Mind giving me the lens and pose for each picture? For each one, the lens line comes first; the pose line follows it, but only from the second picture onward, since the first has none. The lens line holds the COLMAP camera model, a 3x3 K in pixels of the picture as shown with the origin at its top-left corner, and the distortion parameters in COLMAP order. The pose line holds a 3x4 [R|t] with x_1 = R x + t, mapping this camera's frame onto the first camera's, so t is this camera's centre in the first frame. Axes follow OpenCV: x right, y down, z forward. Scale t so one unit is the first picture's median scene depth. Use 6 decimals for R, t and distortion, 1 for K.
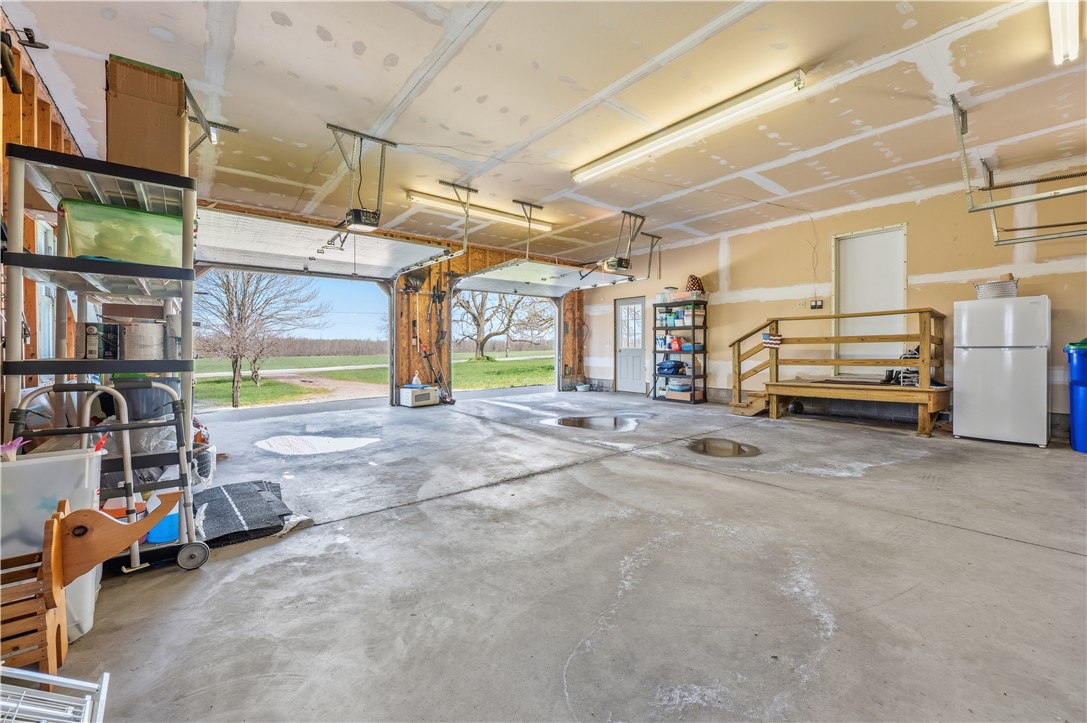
lens RADIAL K [[433.2, 0, 545.1], [0, 433.2, 348.6], [0, 0, 1]] dist [-0.009313, -0.000235]
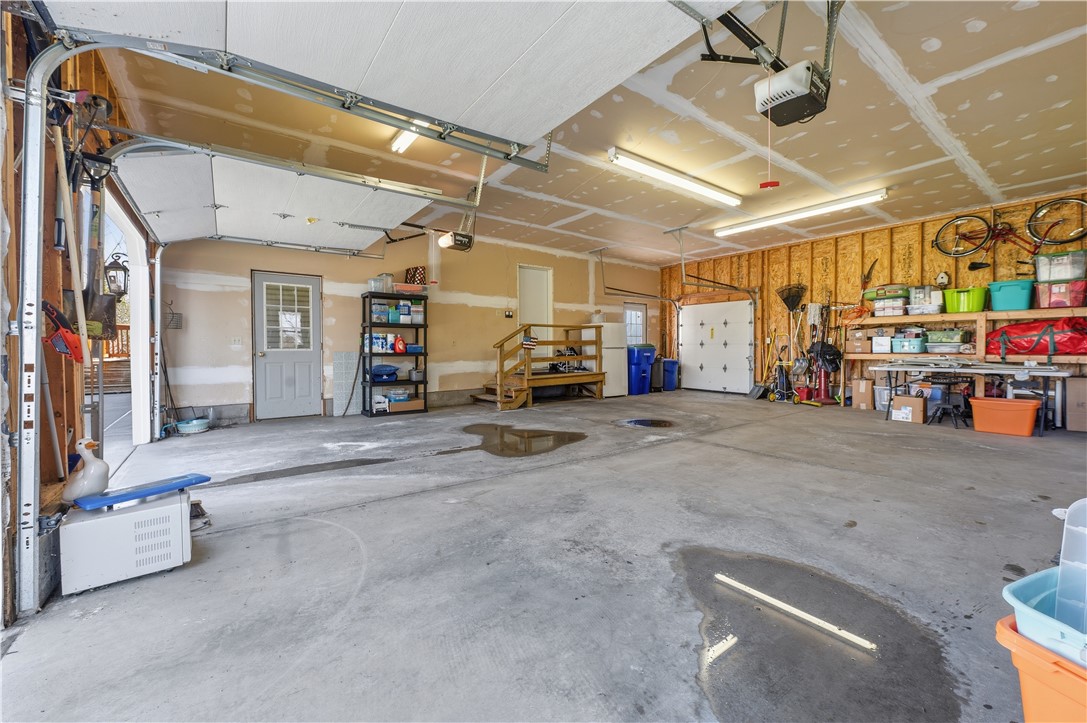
lens RADIAL K [[433.2, 0, 545.1], [0, 433.2, 348.6], [0, 0, 1]] dist [-0.009313, -0.000235]
pose [[0.050537, 0.004956, 0.998710, -0.633814], [0.008272, 0.999951, -0.005381, 0.004872], [-0.998688, 0.008533, 0.050493, 0.845691]]
